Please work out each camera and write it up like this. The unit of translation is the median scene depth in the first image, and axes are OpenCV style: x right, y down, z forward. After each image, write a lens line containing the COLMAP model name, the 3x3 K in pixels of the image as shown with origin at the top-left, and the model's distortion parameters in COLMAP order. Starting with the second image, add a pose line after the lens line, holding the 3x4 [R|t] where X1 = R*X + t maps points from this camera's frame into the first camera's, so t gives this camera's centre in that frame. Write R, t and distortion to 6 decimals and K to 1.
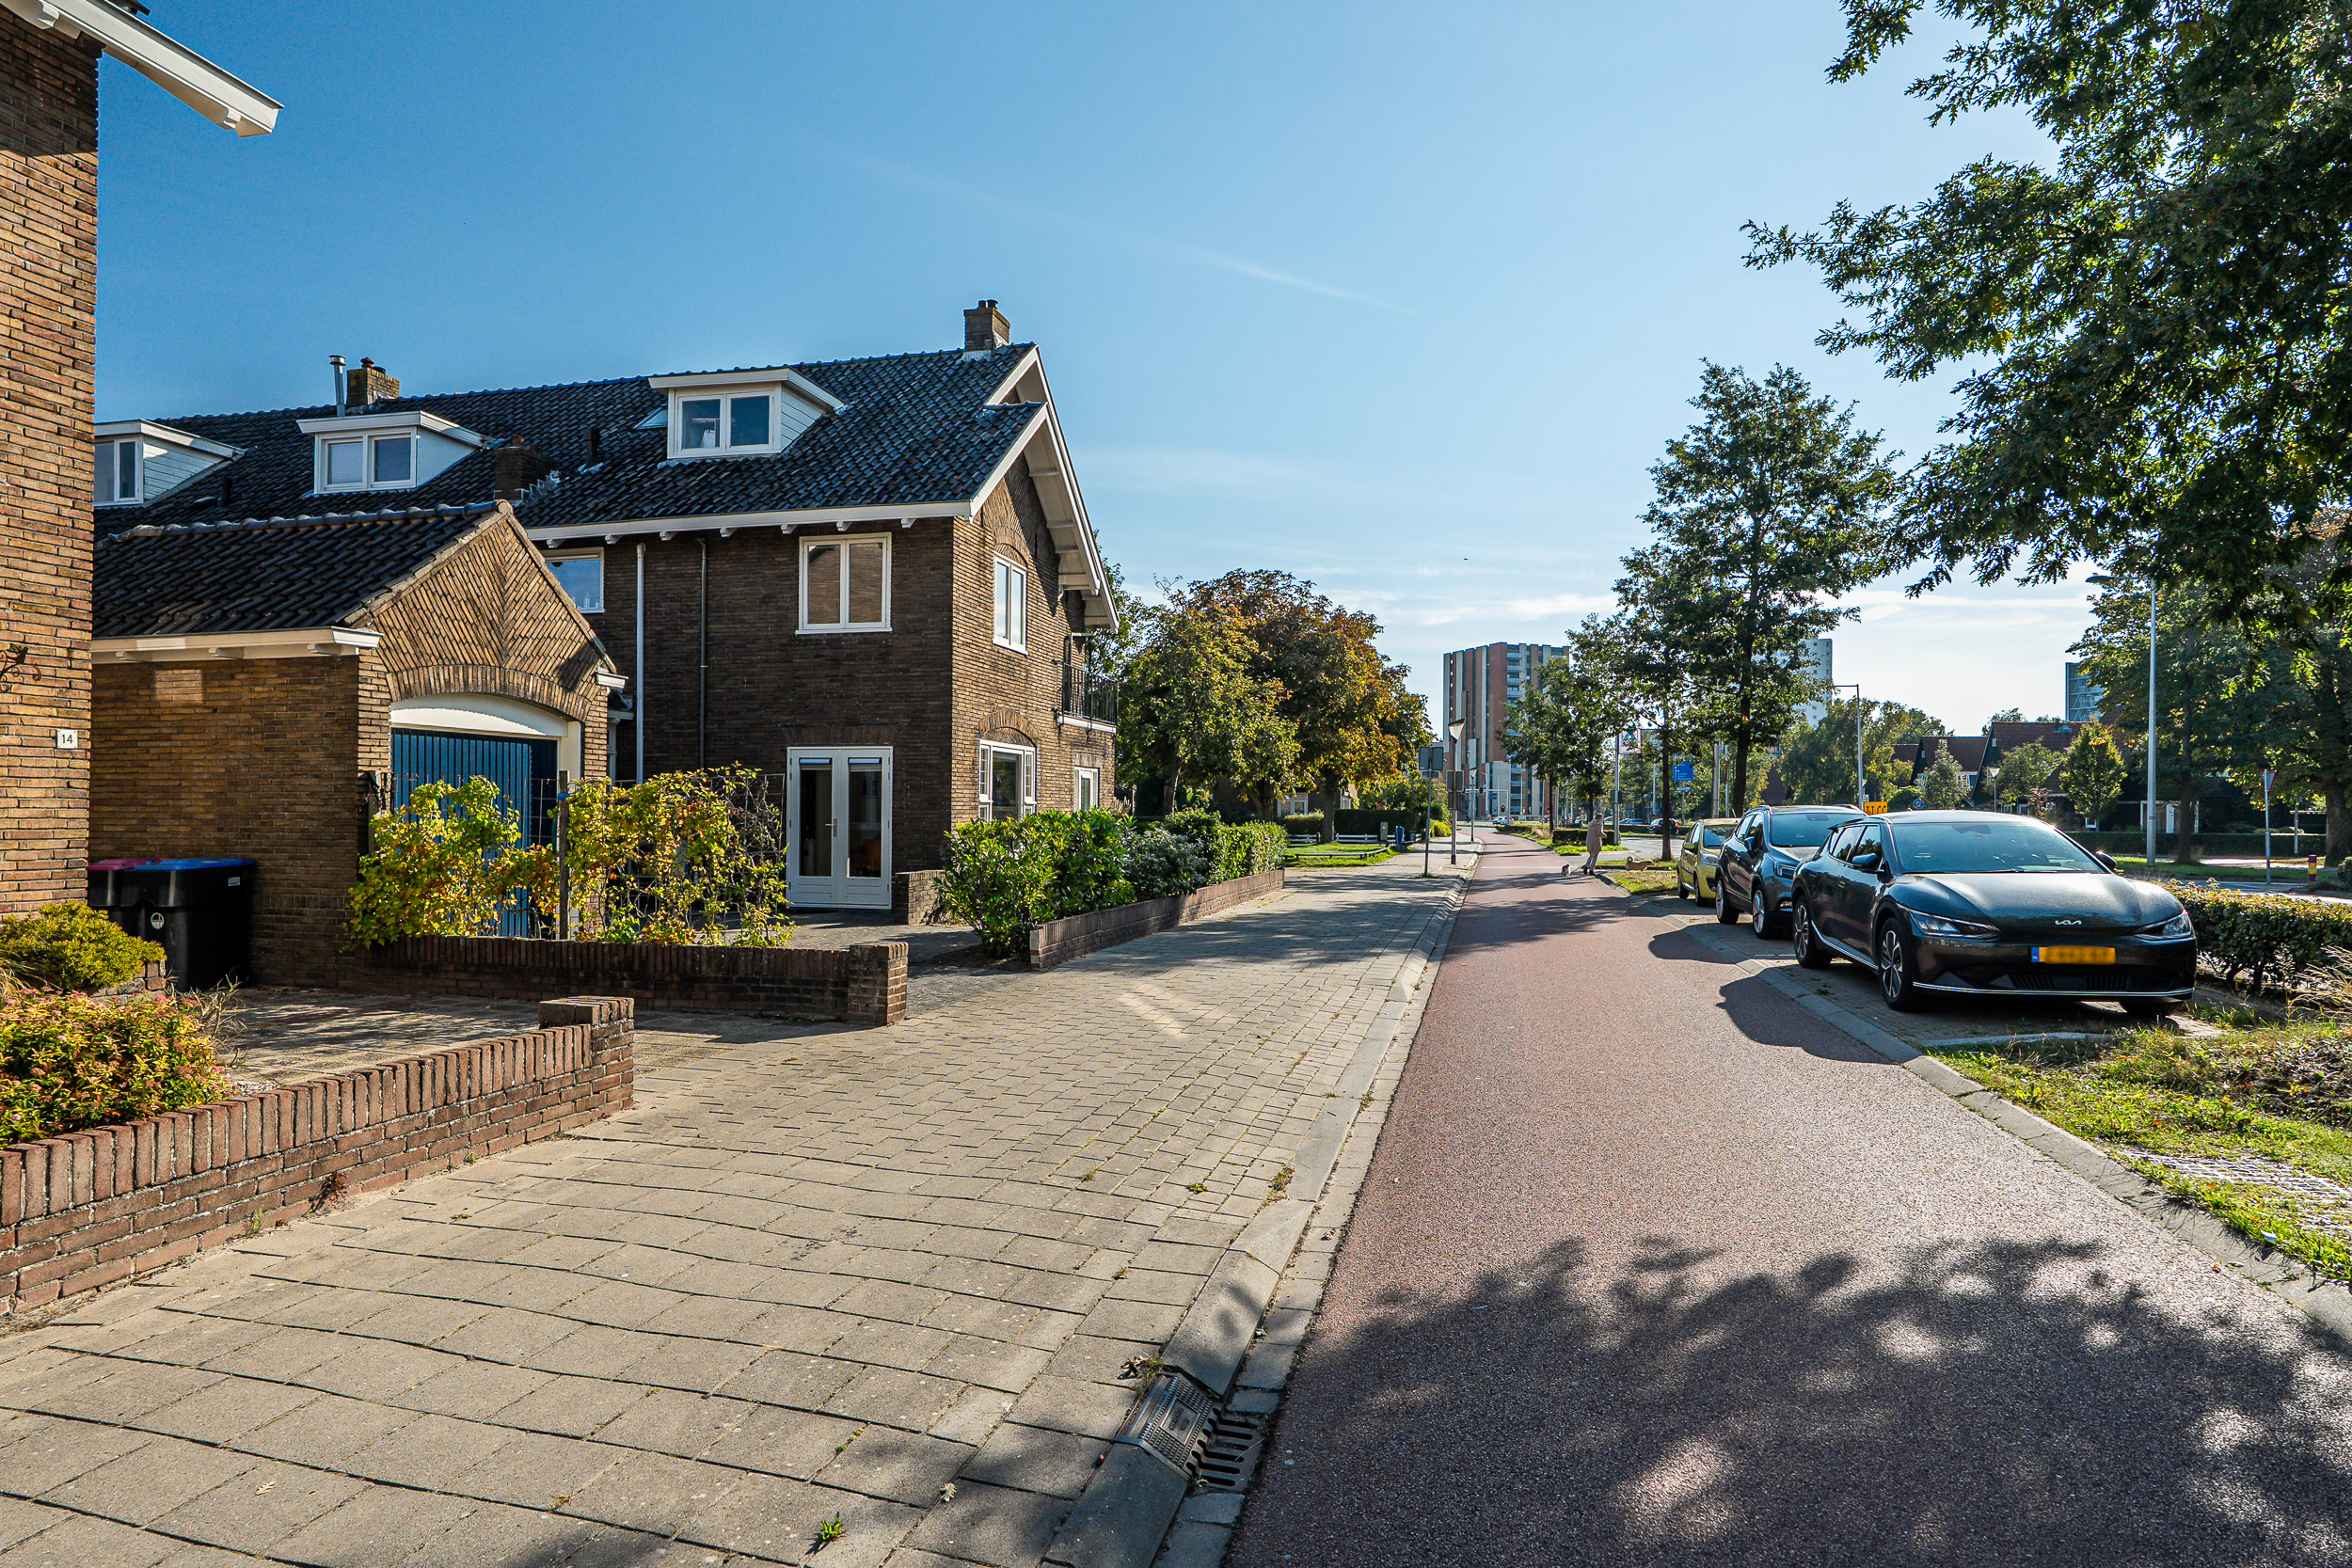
lens RADIAL K [[1254.1, 0, 1166.6], [0, 1254.1, 794.6], [0, 0, 1]] dist [-0.000493, -0.000007]
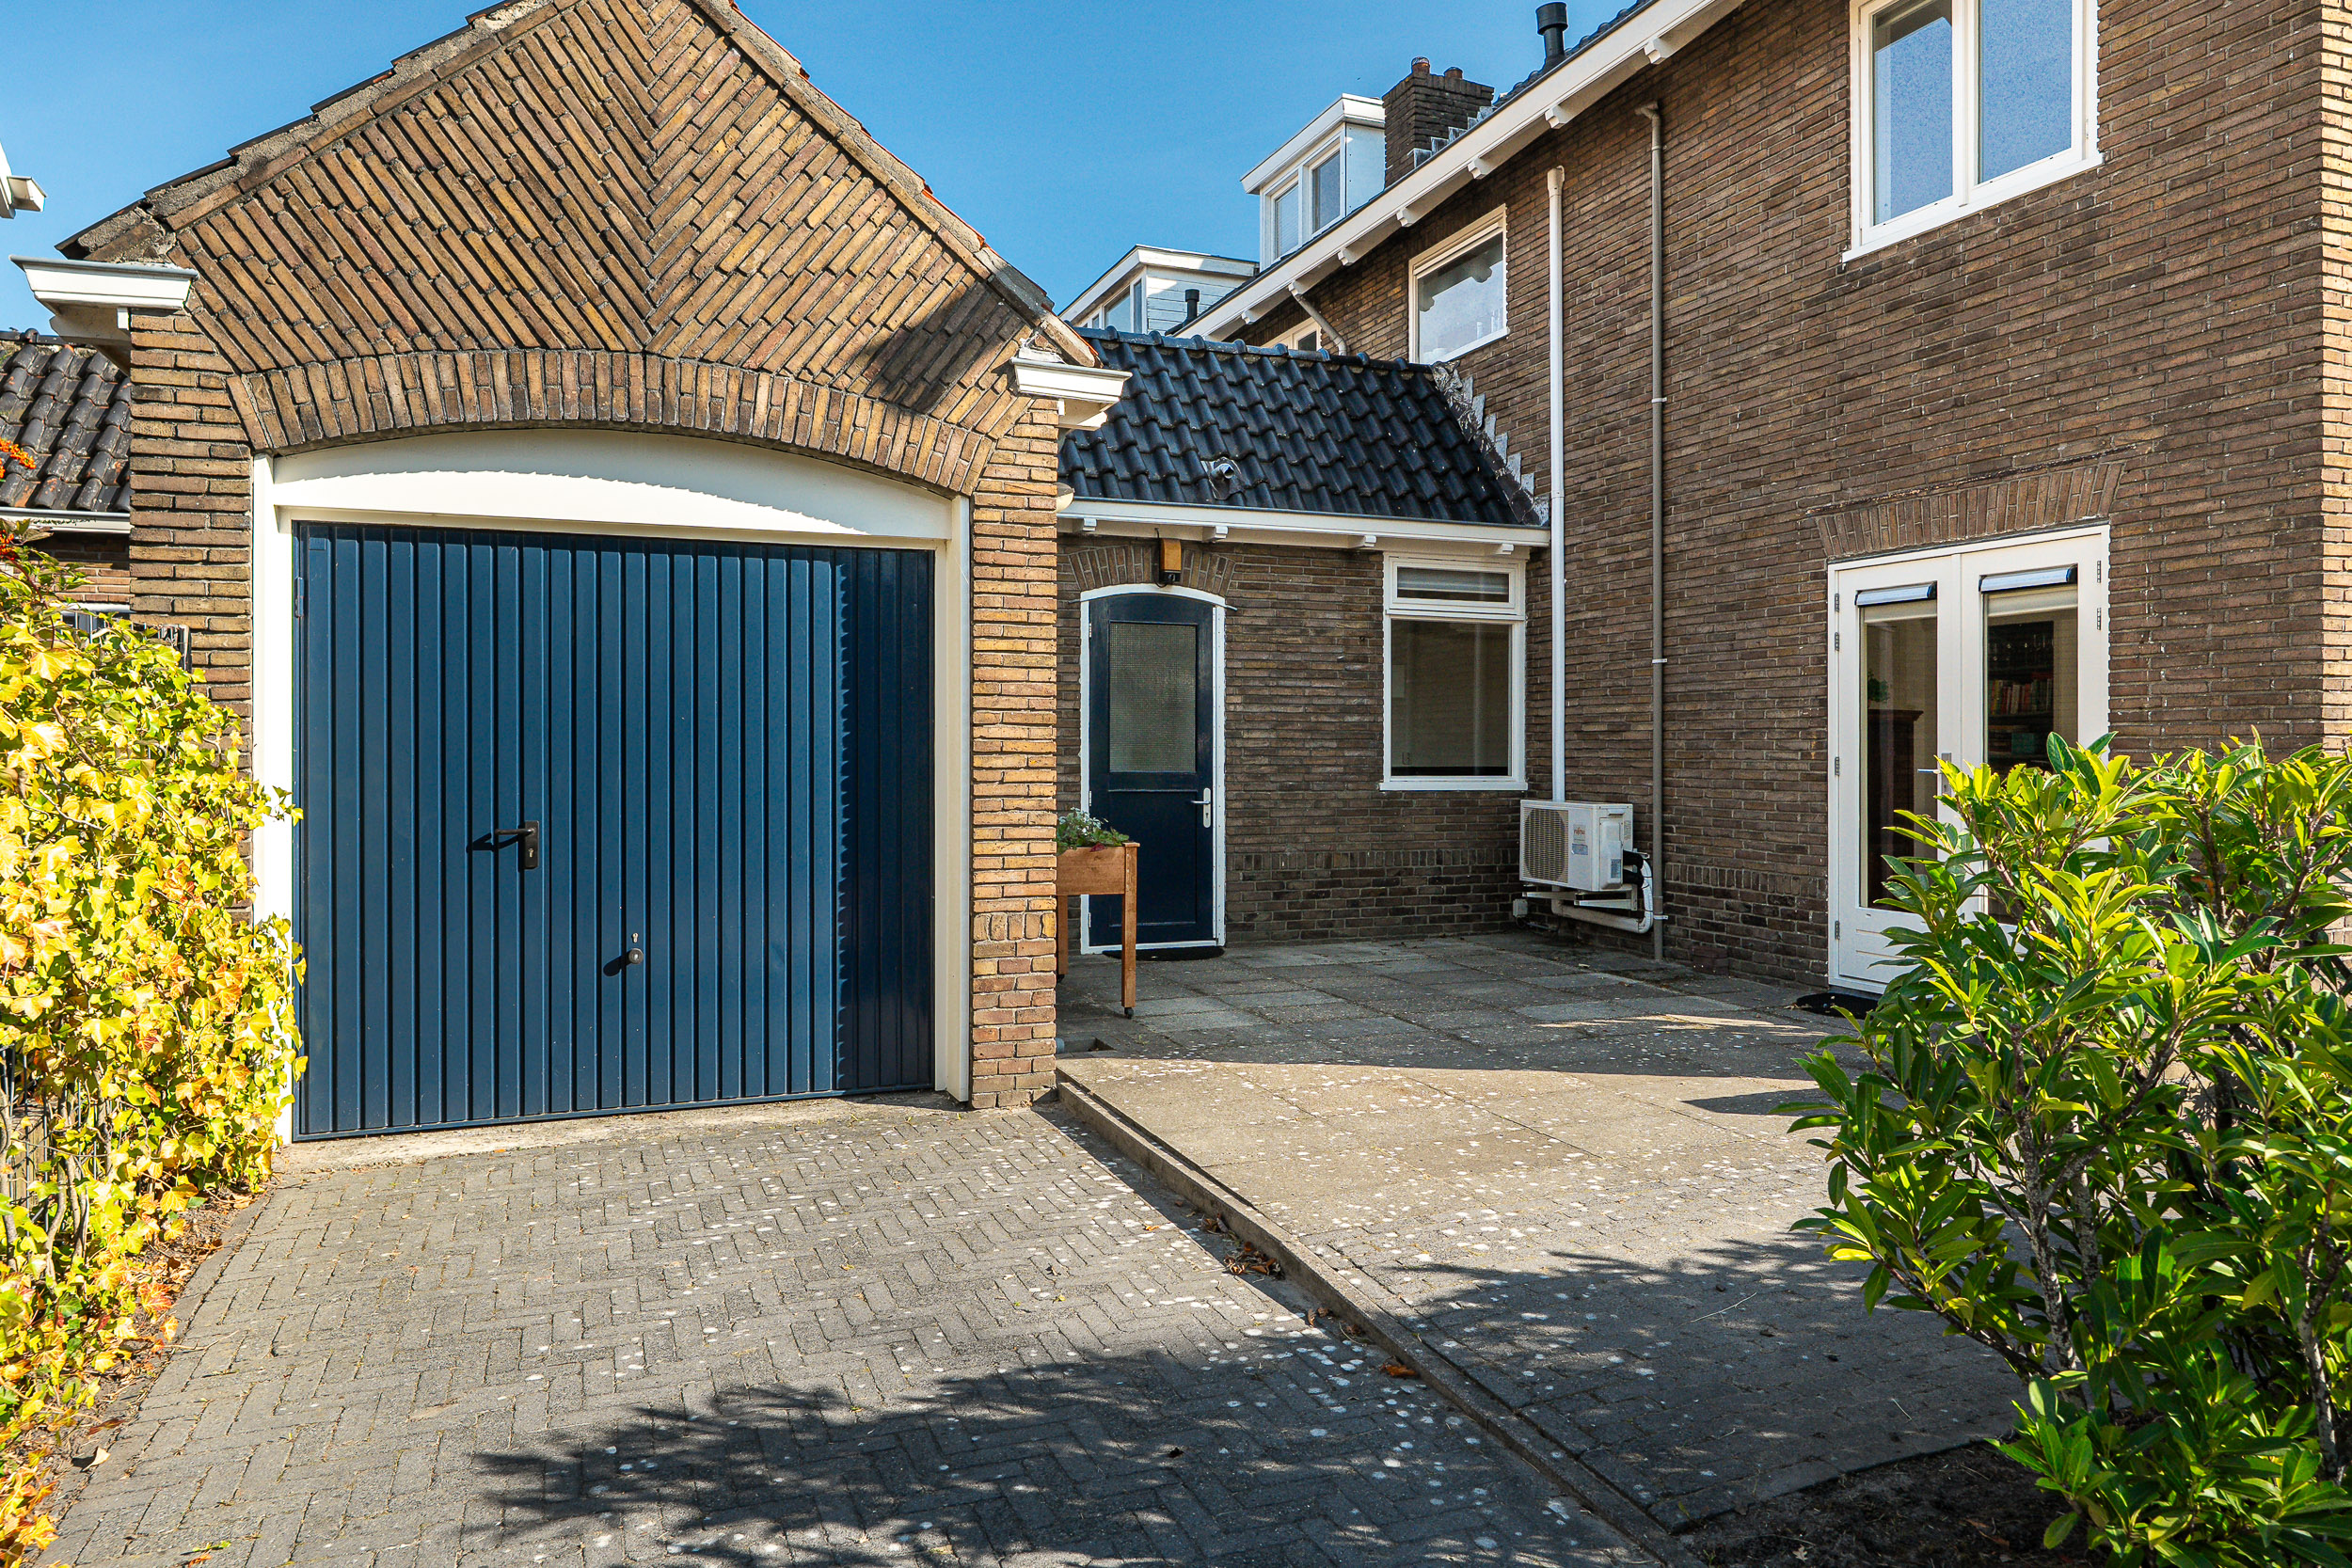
lens RADIAL K [[1522.3, 0, 1168.7], [0, 1522.3, 764.0], [0, 0, 1]] dist [-0.003612, -0.000239]
pose [[0.577847, 0.002471, -0.816141, -0.041005], [0.015141, 0.999791, 0.013747, 0.013385], [0.816005, -0.020301, 0.577689, 0.582299]]
